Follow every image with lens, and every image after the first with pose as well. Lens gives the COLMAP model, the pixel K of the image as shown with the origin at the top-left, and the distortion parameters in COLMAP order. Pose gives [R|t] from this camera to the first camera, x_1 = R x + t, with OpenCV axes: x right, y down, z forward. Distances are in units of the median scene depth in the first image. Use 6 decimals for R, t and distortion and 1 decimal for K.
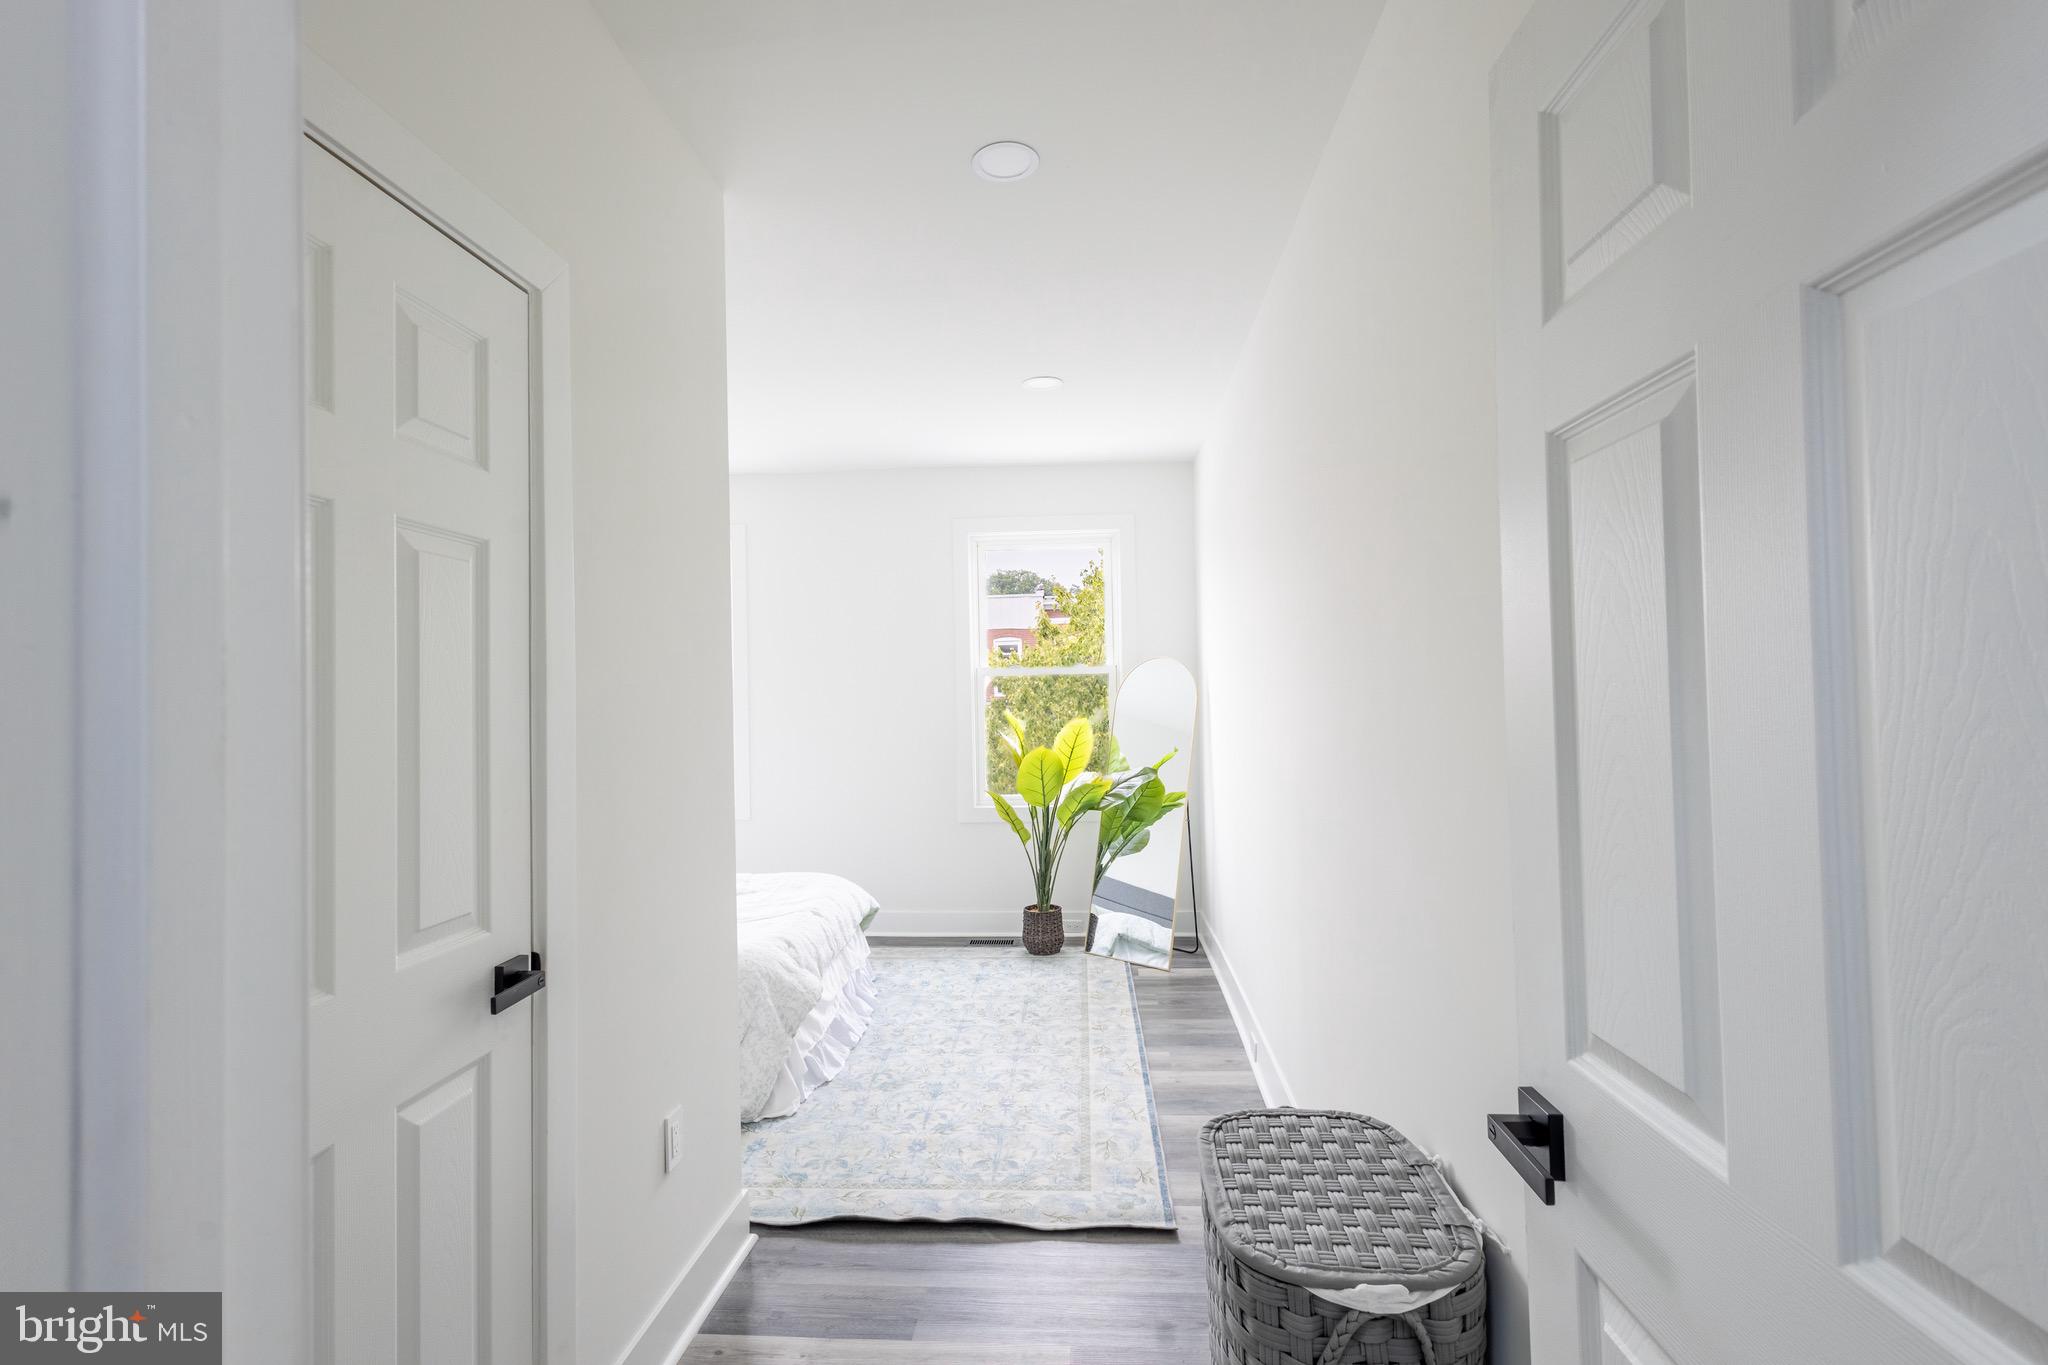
lens RADIAL K [[947.1, 0, 1027.6], [0, 947.1, 682.8], [0, 0, 1]] dist [0.003505, 0.000328]
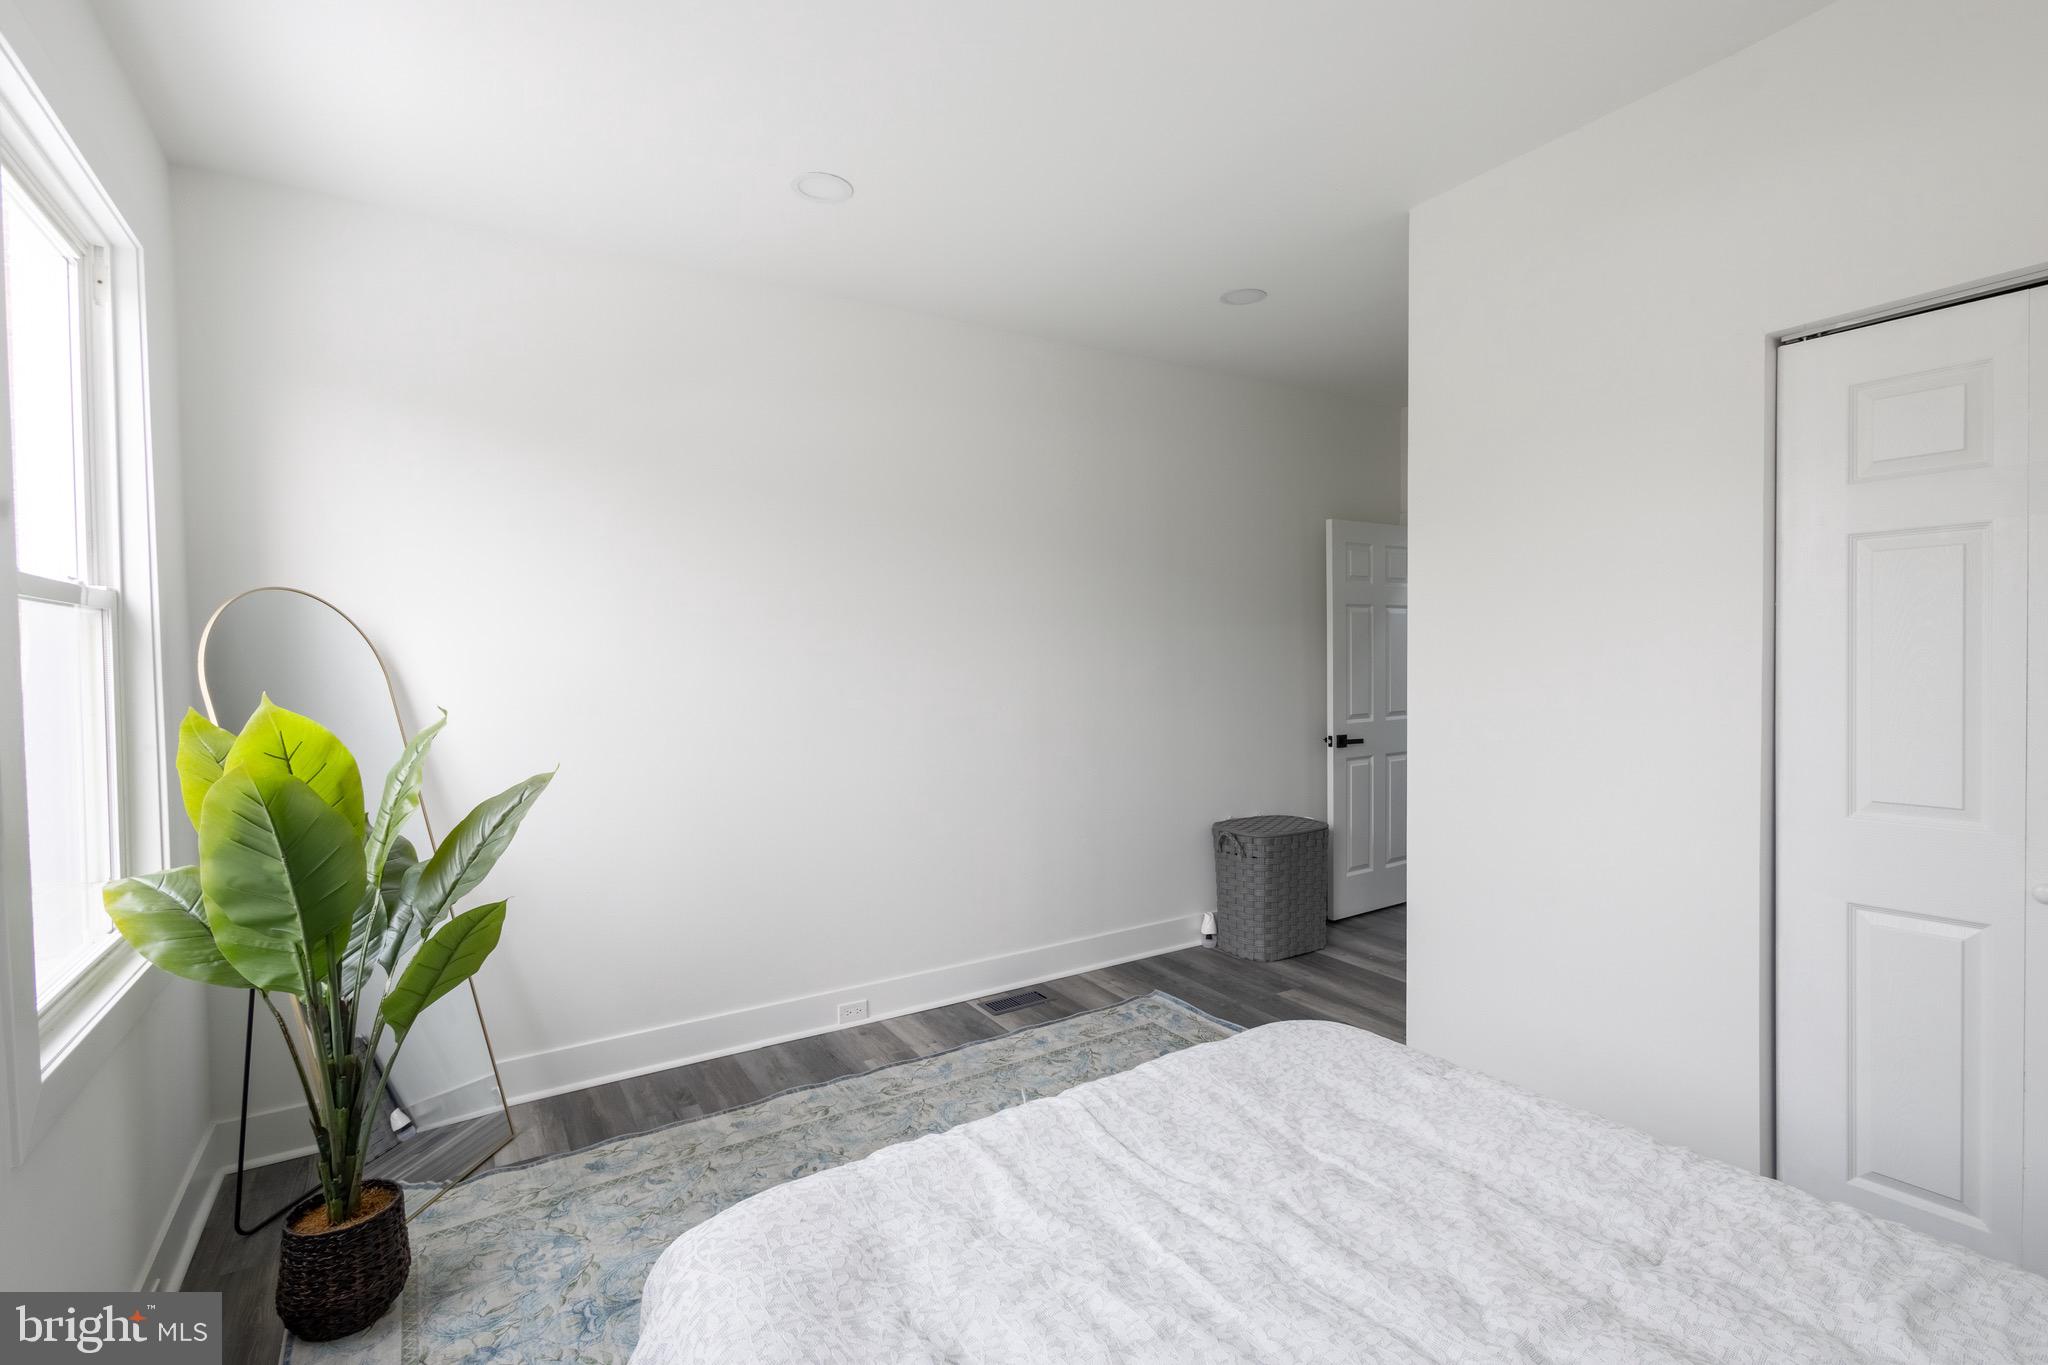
lens RADIAL K [[947.1, 0, 1025.2], [0, 947.1, 678.4], [0, 0, 1]] dist [0.003505, 0.000328]
pose [[-0.600691, 0.012687, 0.799380, -0.605149], [0.017553, 0.999842, -0.002678, 0.036921], [-0.799288, 0.012423, -0.600819, 1.310725]]
